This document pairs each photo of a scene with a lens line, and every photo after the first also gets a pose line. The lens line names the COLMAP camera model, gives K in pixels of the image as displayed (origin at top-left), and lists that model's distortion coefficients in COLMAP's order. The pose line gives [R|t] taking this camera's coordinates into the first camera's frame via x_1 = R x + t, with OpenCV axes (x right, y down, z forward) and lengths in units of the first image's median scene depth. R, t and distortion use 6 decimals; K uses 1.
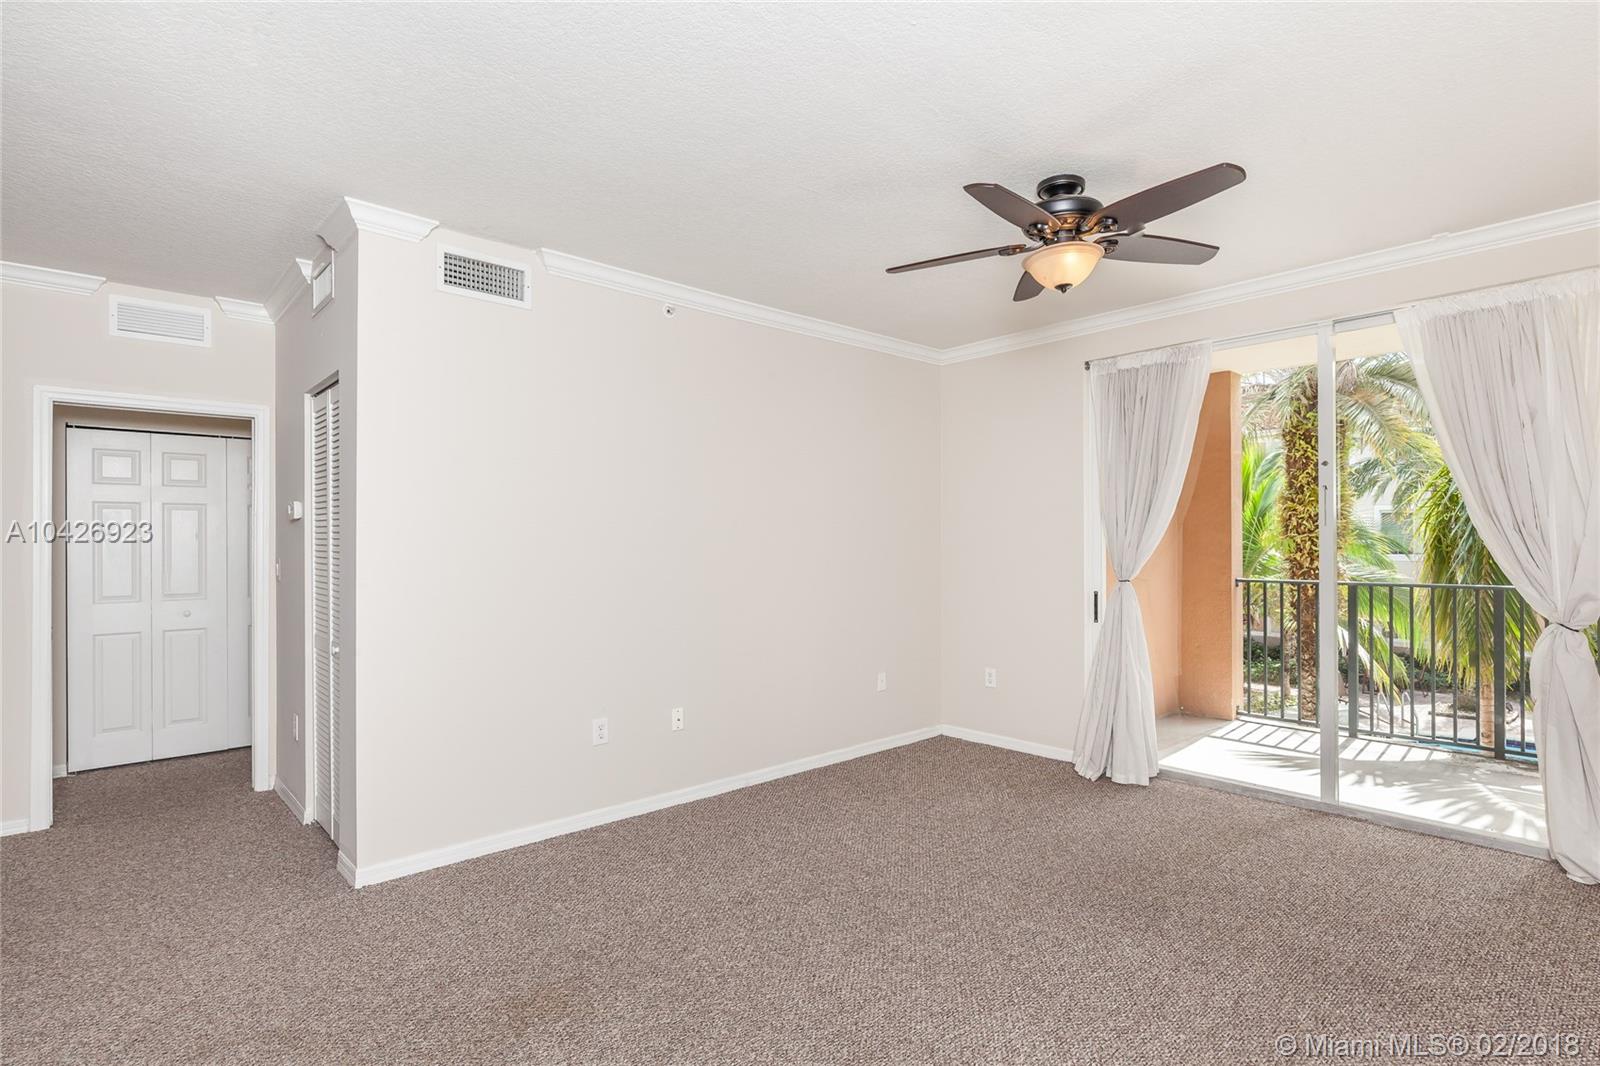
lens RADIAL K [[794.6, 0, 812.6], [0, 794.6, 536.4], [0, 0, 1]] dist [0.002446, -0.000155]
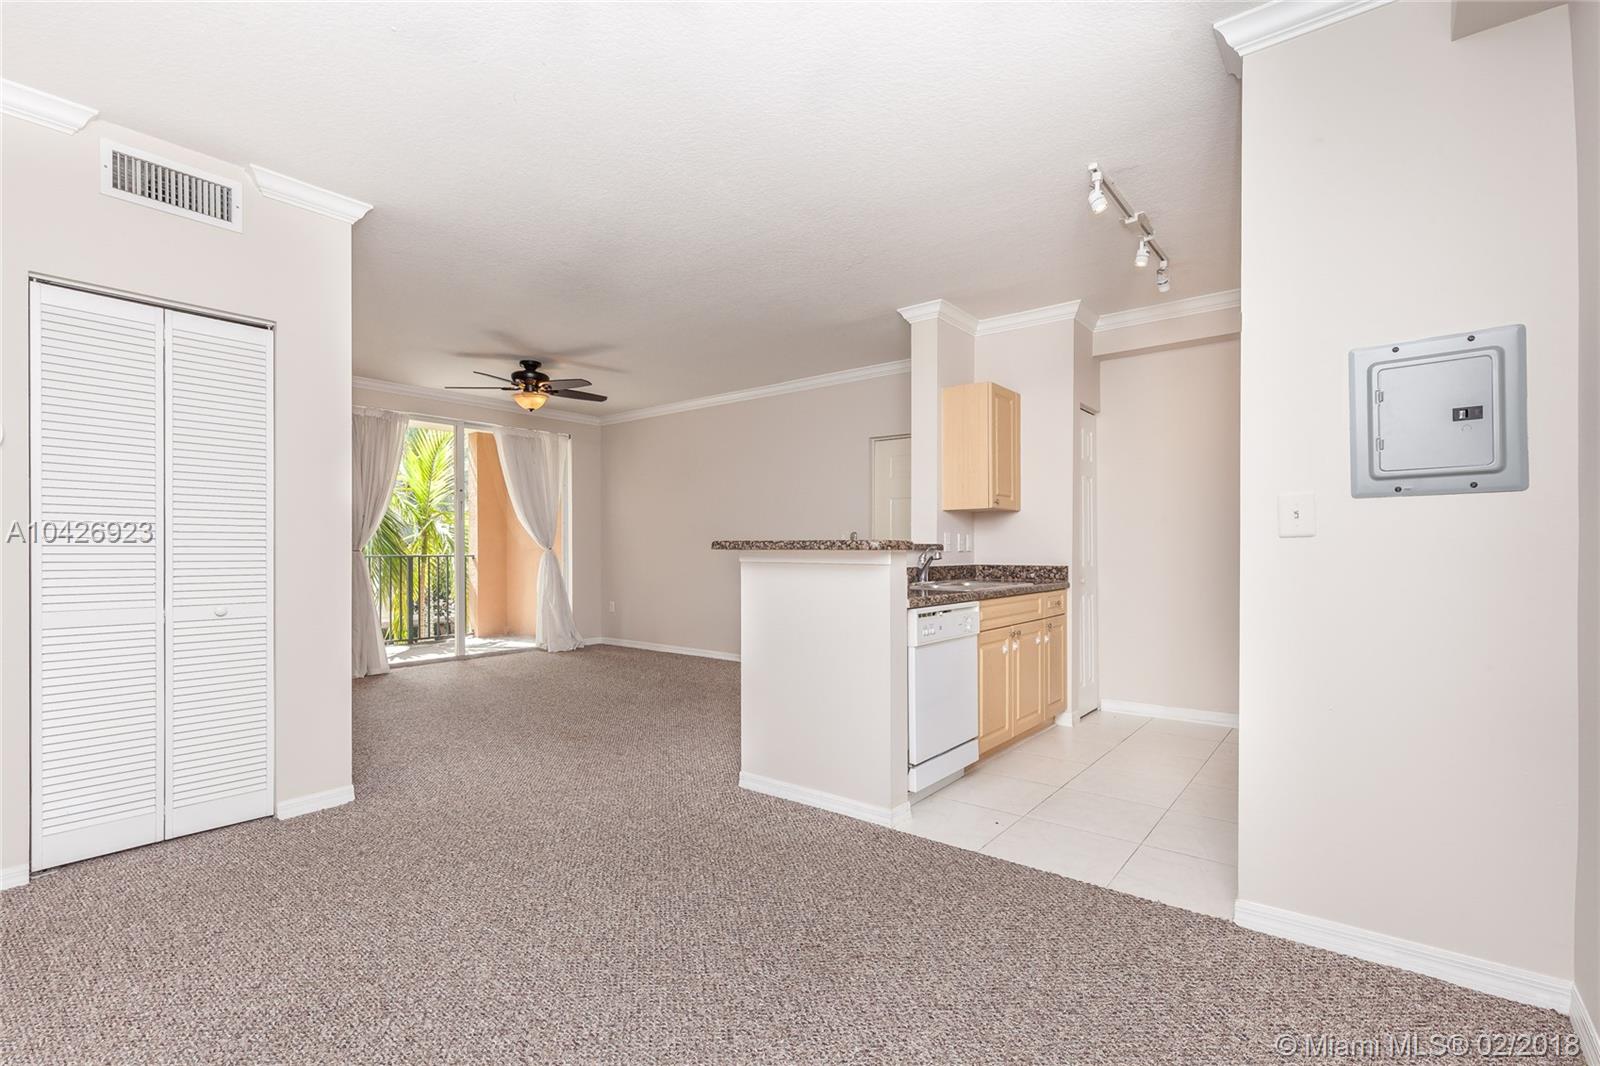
lens RADIAL K [[725.8, 0, 820.9], [0, 725.8, 551.3], [0, 0, 1]] dist [-0.000153, 0.000468]
pose [[-0.181490, 0.001213, 0.983392, -1.292064], [-0.001917, 0.999997, -0.001587, 0.063388], [-0.983391, -0.002173, -0.181487, 0.398213]]
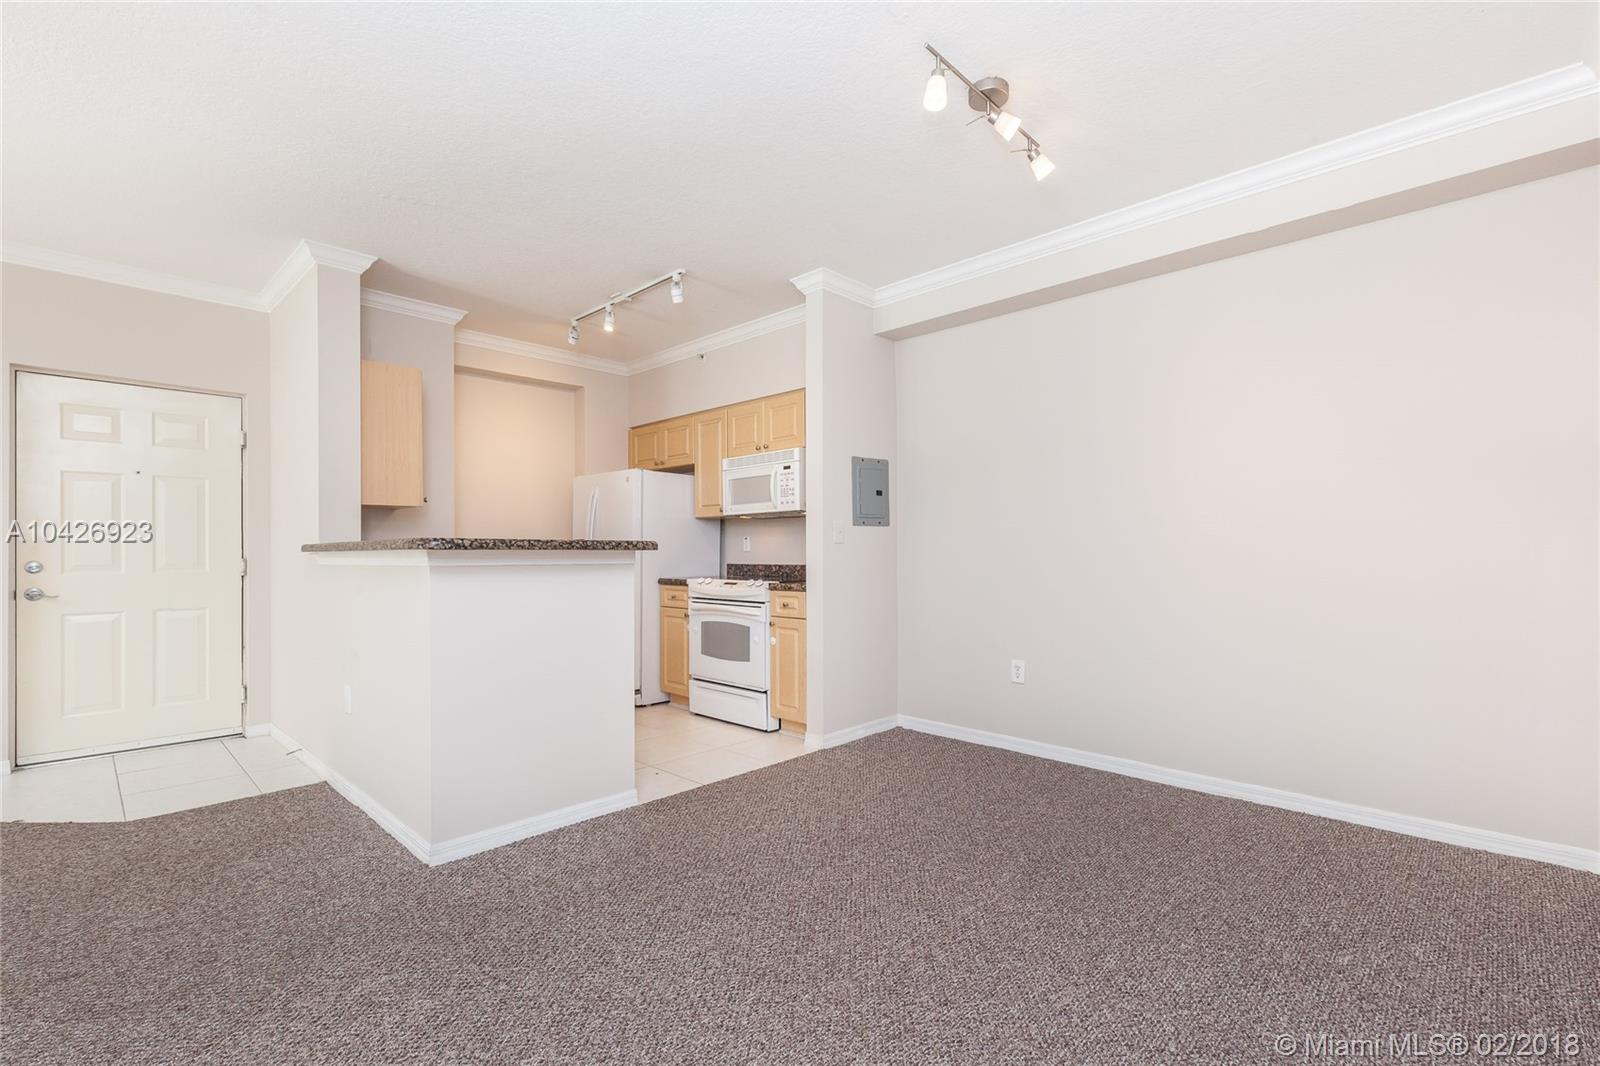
lens RADIAL K [[725.8, 0, 809.5], [0, 725.8, 538.5], [0, 0, 1]] dist [-0.000153, 0.000468]
pose [[-0.996721, 0.006589, -0.080646, -0.717495], [0.008145, 0.999787, -0.018982, 0.064856], [0.080504, -0.019577, -0.996562, 1.006386]]
